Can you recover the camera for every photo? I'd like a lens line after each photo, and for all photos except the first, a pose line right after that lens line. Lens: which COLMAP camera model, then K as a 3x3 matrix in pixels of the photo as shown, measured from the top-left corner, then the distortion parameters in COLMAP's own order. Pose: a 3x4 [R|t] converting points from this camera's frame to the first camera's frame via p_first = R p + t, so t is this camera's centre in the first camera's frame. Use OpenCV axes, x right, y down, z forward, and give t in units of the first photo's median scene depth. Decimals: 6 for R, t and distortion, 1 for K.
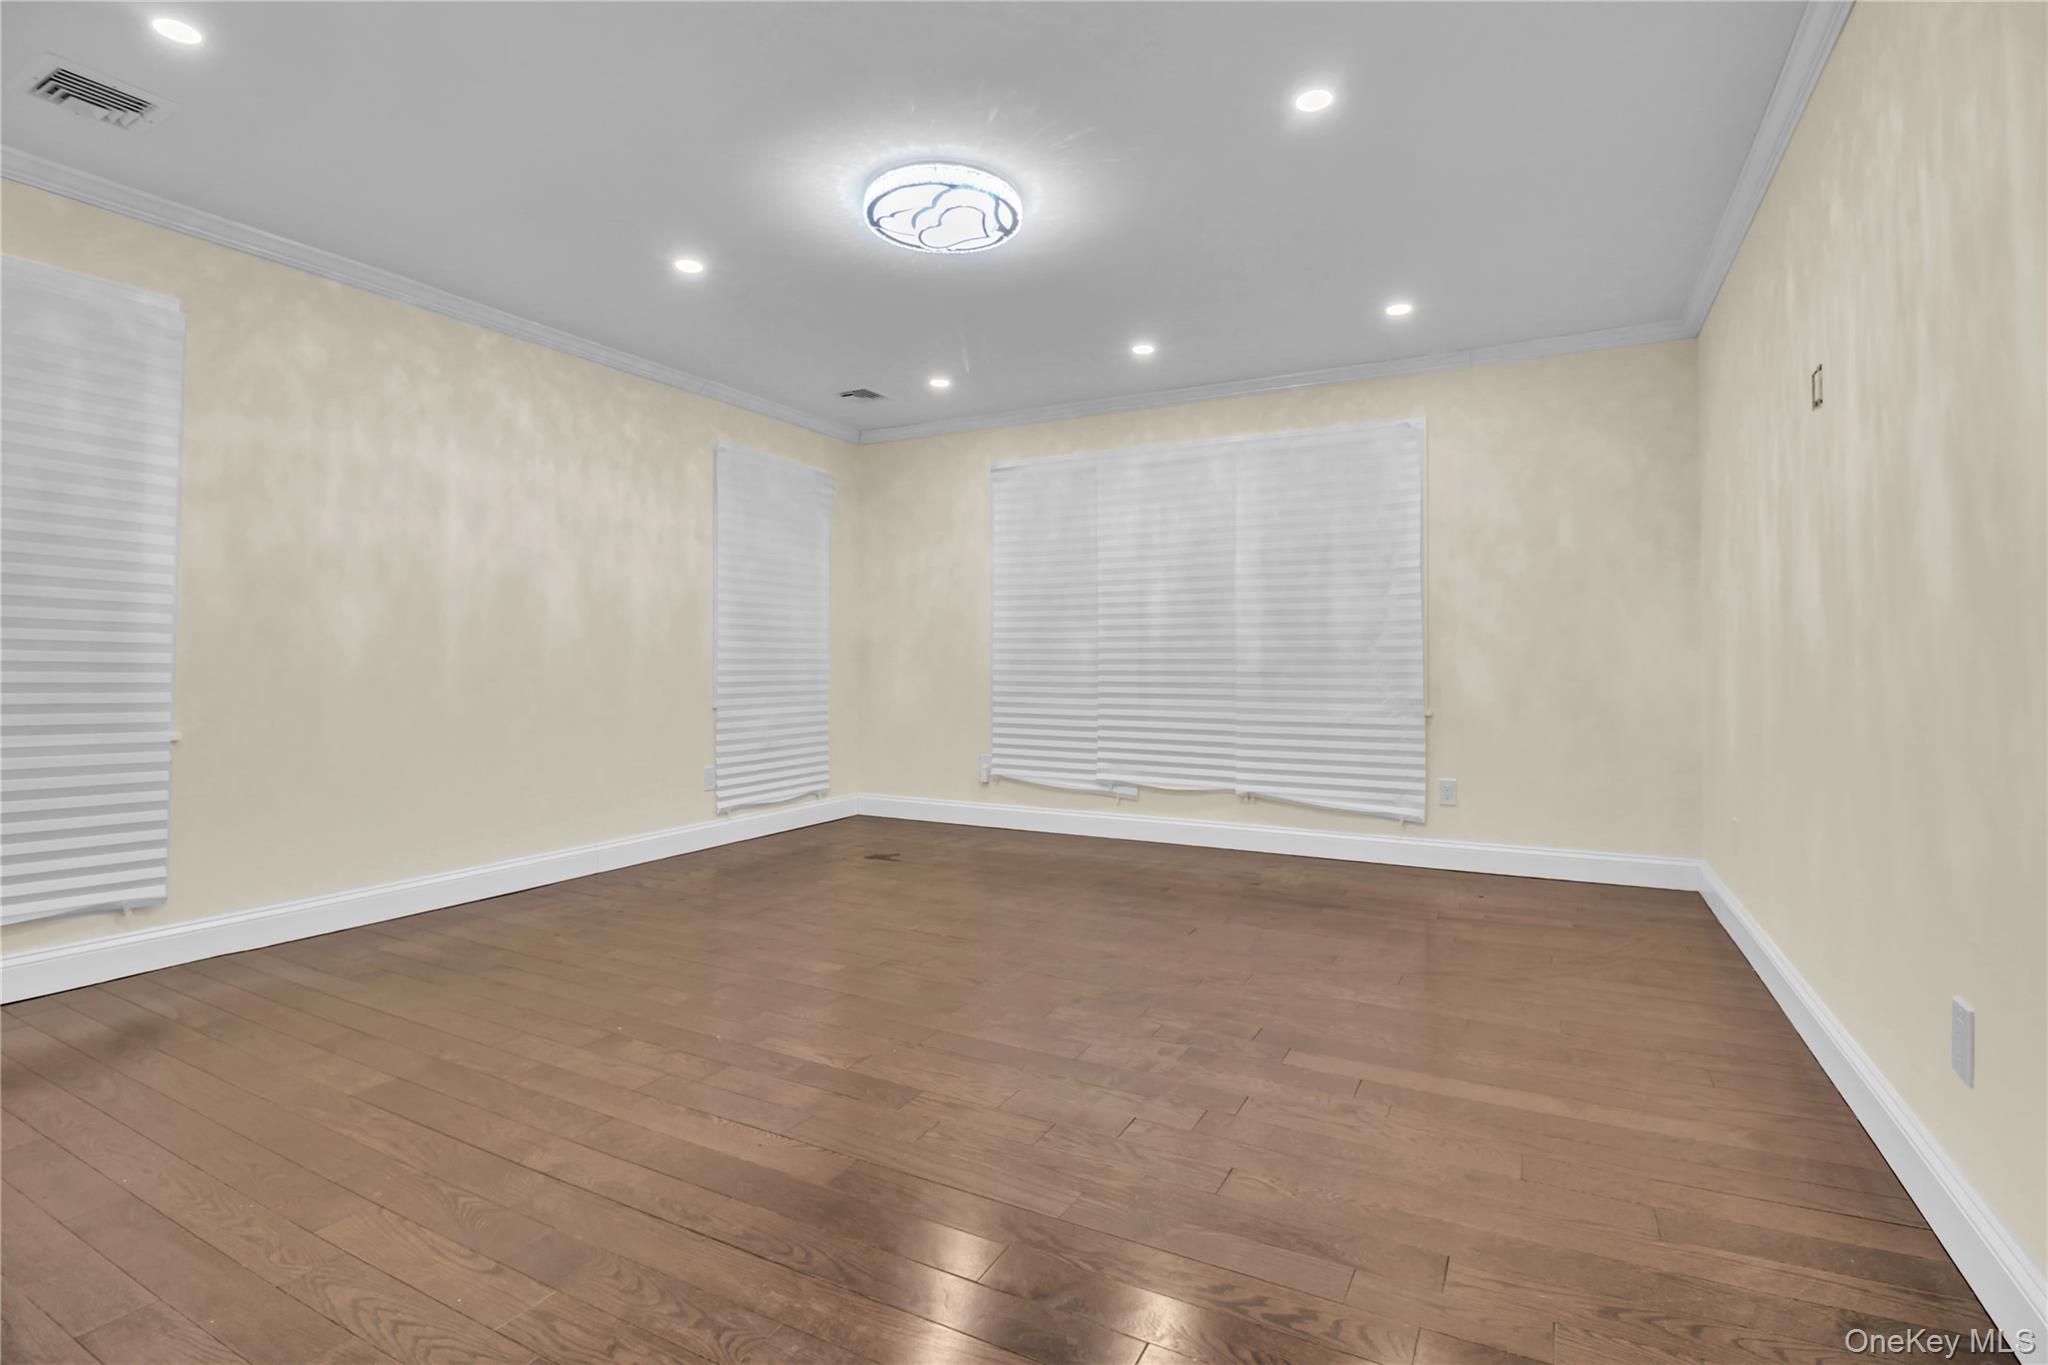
lens RADIAL K [[988.0, 0, 1023.6], [0, 988.0, 683.1], [0, 0, 1]] dist [-0.008535, -0.002974]
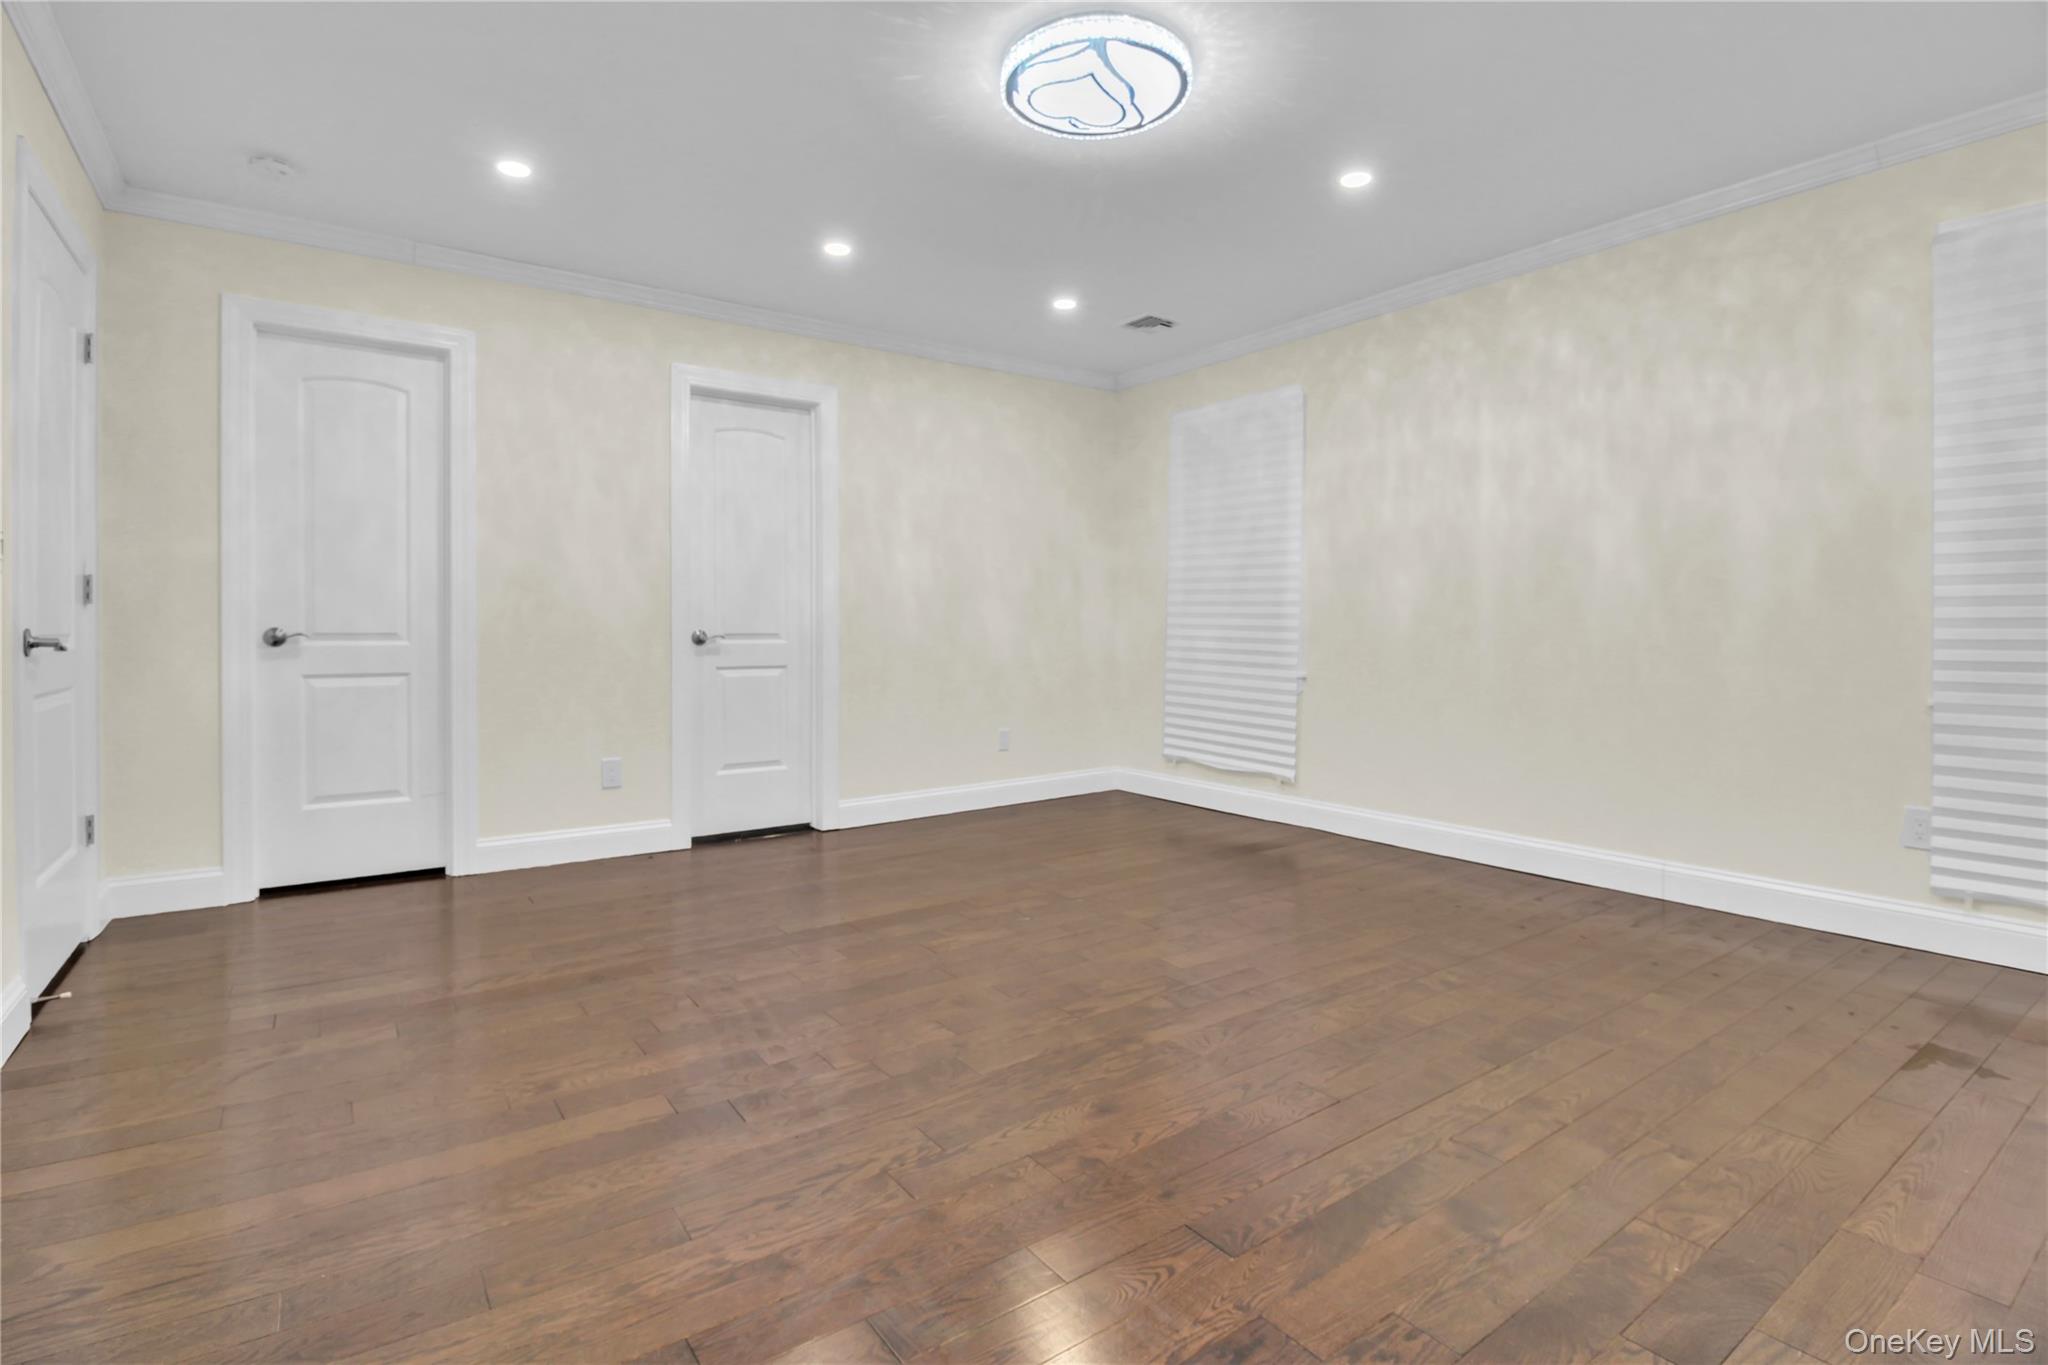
lens RADIAL K [[988.0, 0, 1027.0], [0, 988.0, 667.5], [0, 0, 1]] dist [-0.008535, -0.002974]
pose [[-0.449693, 0.035281, -0.892486, 0.606751], [-0.018787, 0.998625, 0.048944, -0.020633], [0.892986, 0.038777, -0.448412, 1.155069]]
